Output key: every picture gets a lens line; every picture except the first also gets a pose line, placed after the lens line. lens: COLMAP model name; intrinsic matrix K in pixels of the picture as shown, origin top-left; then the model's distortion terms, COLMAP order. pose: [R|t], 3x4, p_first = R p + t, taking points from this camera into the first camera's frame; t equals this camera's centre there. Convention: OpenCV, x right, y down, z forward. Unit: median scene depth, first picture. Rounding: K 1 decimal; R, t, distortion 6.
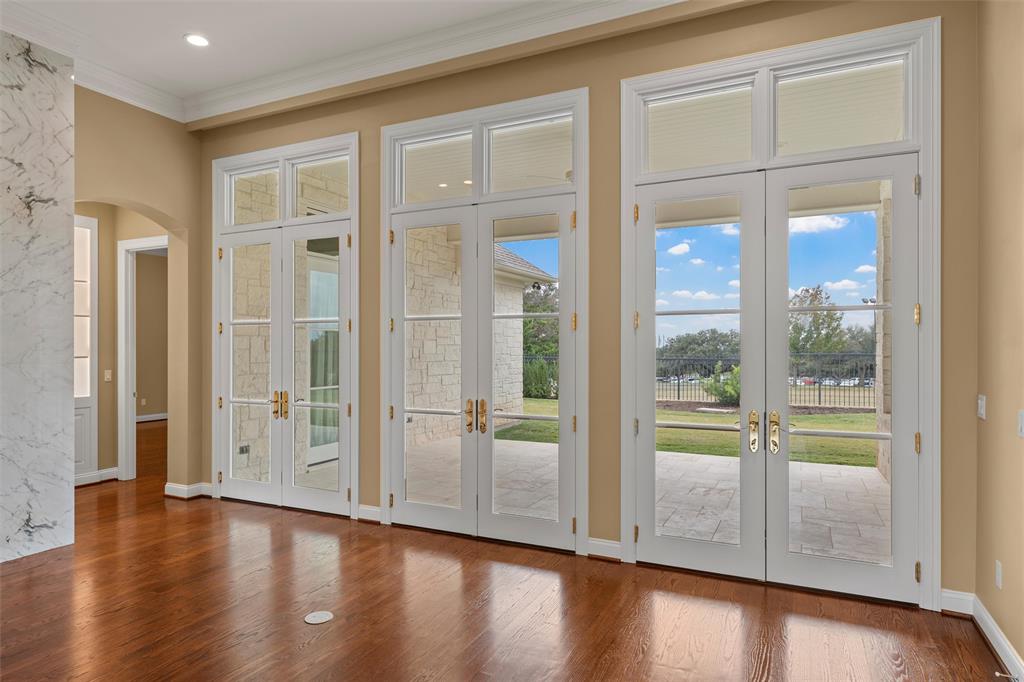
lens RADIAL K [[603.6, 0, 509.6], [0, 603.6, 348.0], [0, 0, 1]] dist [0.006648, -0.001321]
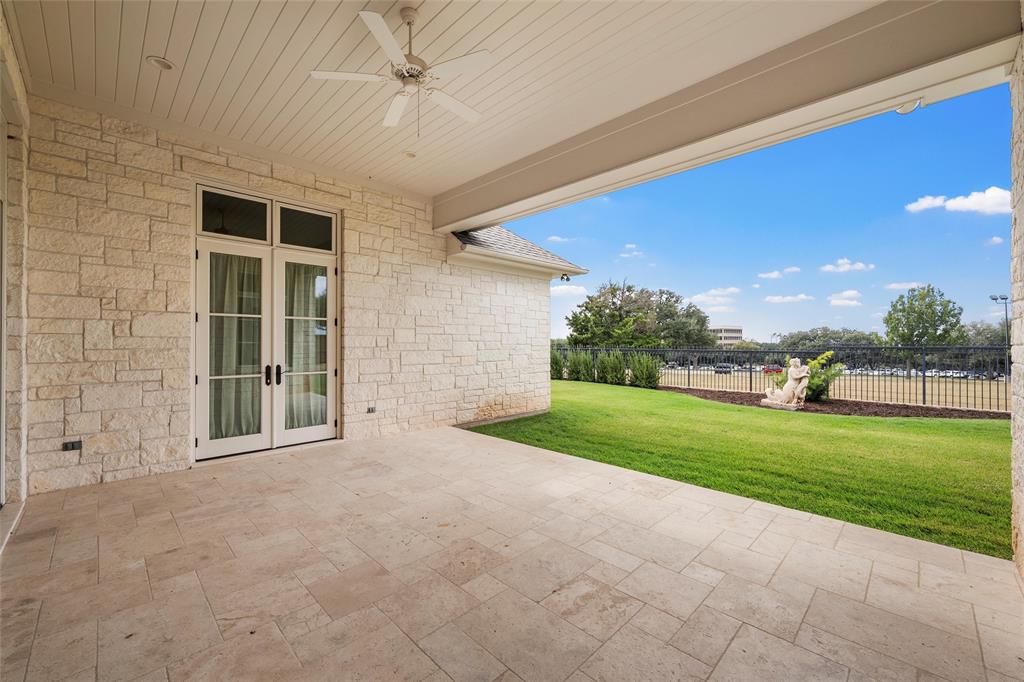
lens RADIAL K [[412.7, 0, 515.6], [0, 412.7, 334.8], [0, 0, 1]] dist [-0.005944, 0.001227]
pose [[0.946110, -0.004135, -0.323819, 0.429088], [-0.002341, 0.999805, -0.019607, 0.015946], [0.323836, 0.019308, 0.945916, 0.711306]]
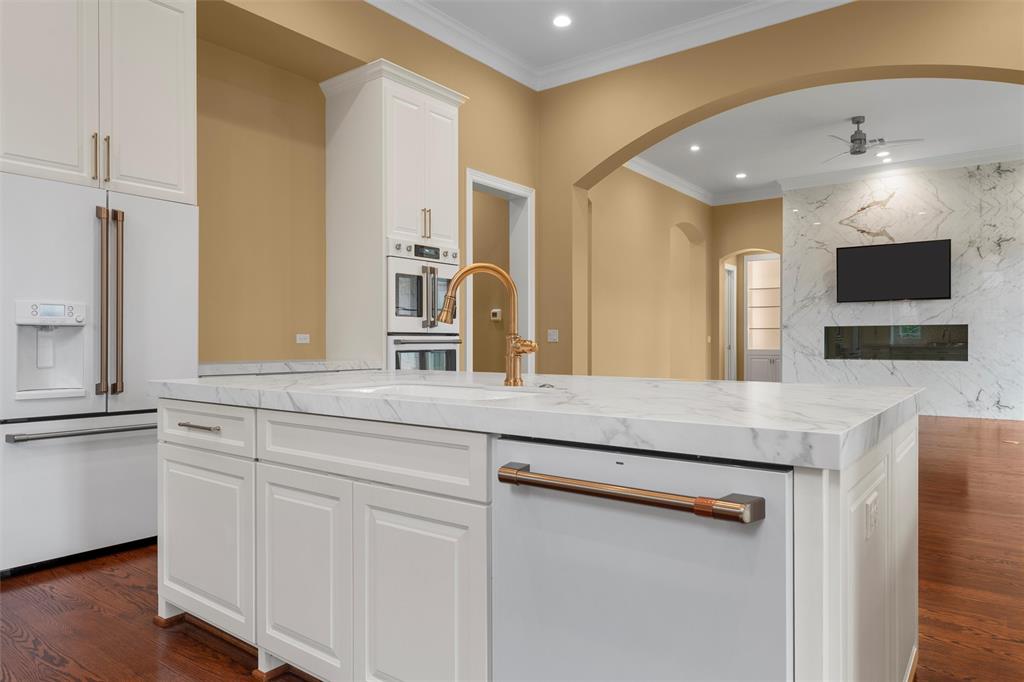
lens RADIAL K [[651.5, 0, 517.7], [0, 651.5, 344.9], [0, 0, 1]] dist [0.003681, 0.005104]
pose [[-0.195319, 0.004687, -0.980729, 1.208375], [-0.000177, 0.999988, 0.004815, 0.063730], [0.980740, 0.001114, -0.195316, -0.101369]]
